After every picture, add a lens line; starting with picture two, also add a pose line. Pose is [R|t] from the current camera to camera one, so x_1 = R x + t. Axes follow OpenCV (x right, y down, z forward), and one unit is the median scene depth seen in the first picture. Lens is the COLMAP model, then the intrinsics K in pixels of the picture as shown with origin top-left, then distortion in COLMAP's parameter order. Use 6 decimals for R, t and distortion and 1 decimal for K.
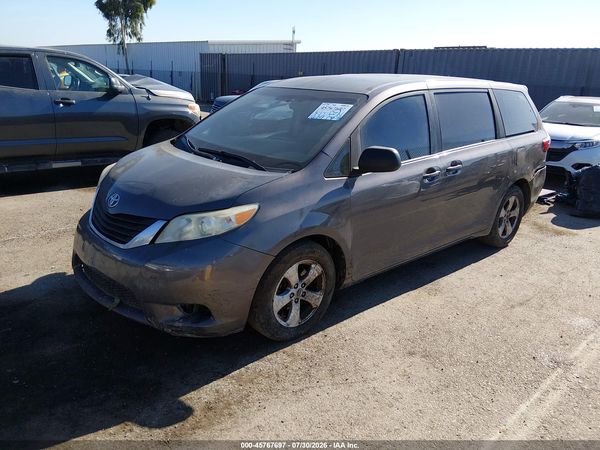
lens RADIAL K [[453.7, 0, 299.8], [0, 453.7, 227.9], [0, 0, 1]] dist [0.058518, -0.093262]
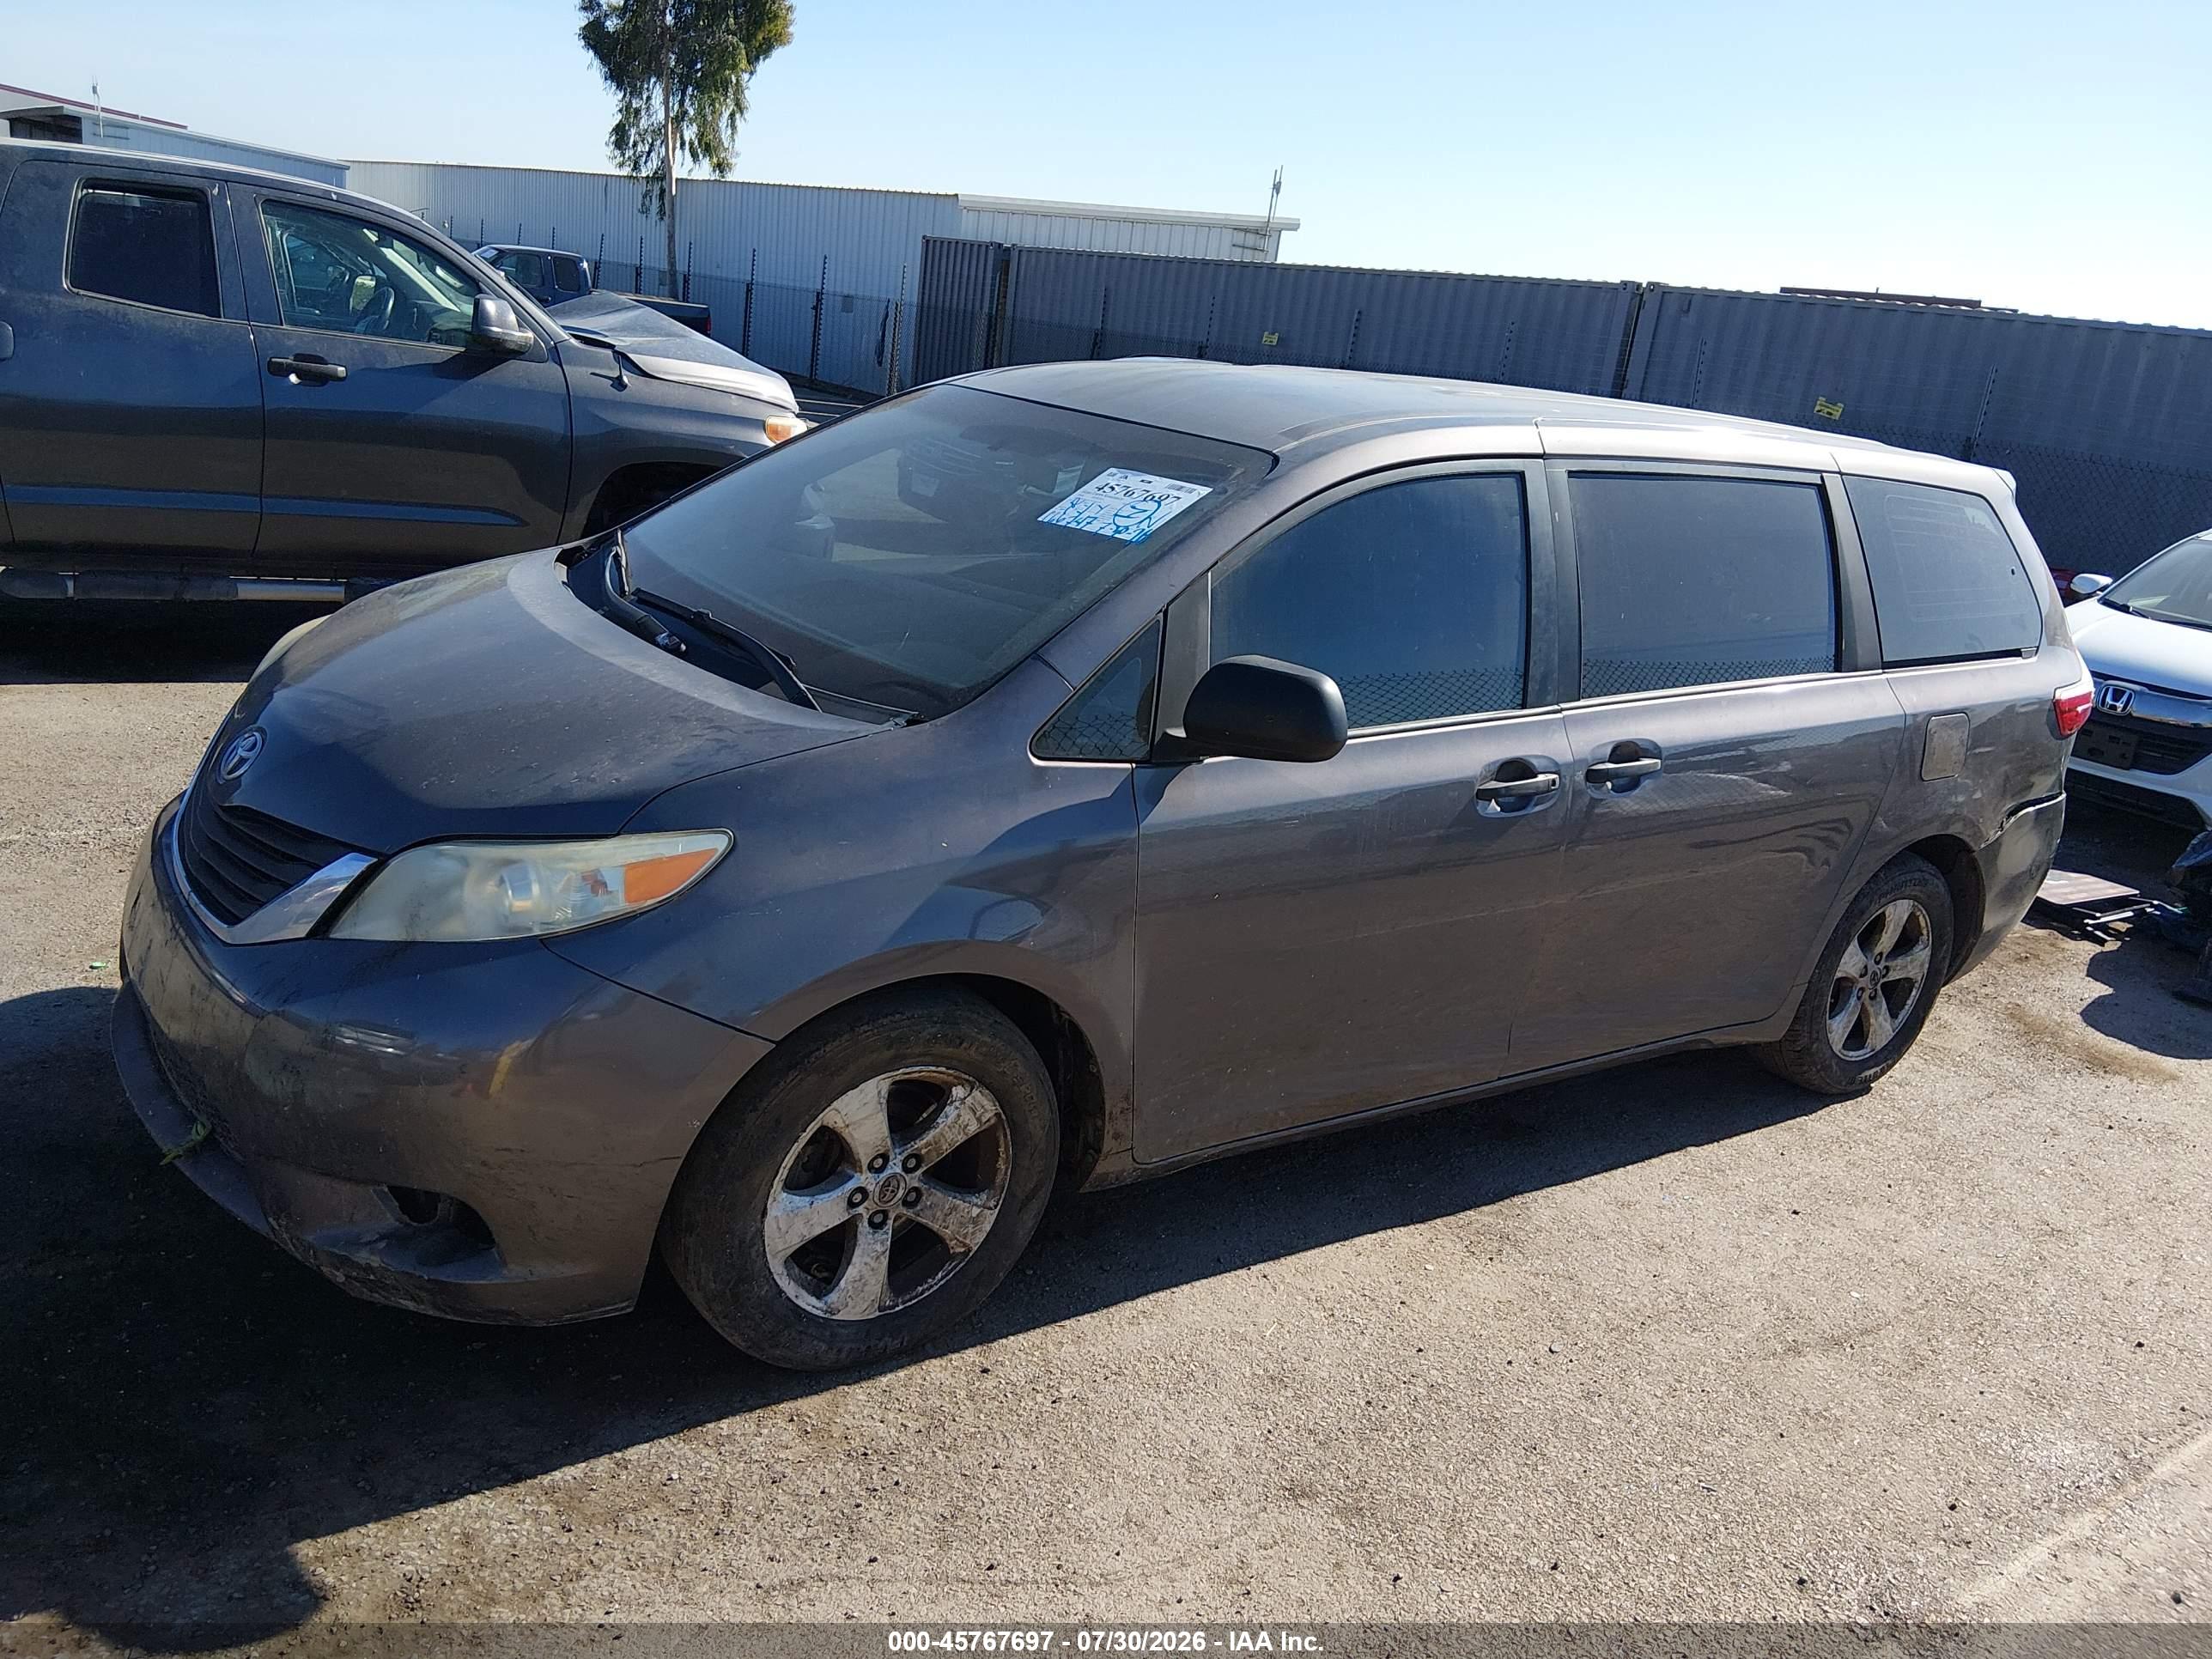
lens RADIAL K [[1672.5, 0, 1111.8], [0, 1672.5, 833.9], [0, 0, 1]] dist [0.058518, -0.093262]
pose [[0.989745, 0.114922, -0.084843, 0.147334], [-0.117770, 0.992607, -0.029349, -0.035956], [0.080843, 0.039040, 0.995962, 0.047019]]
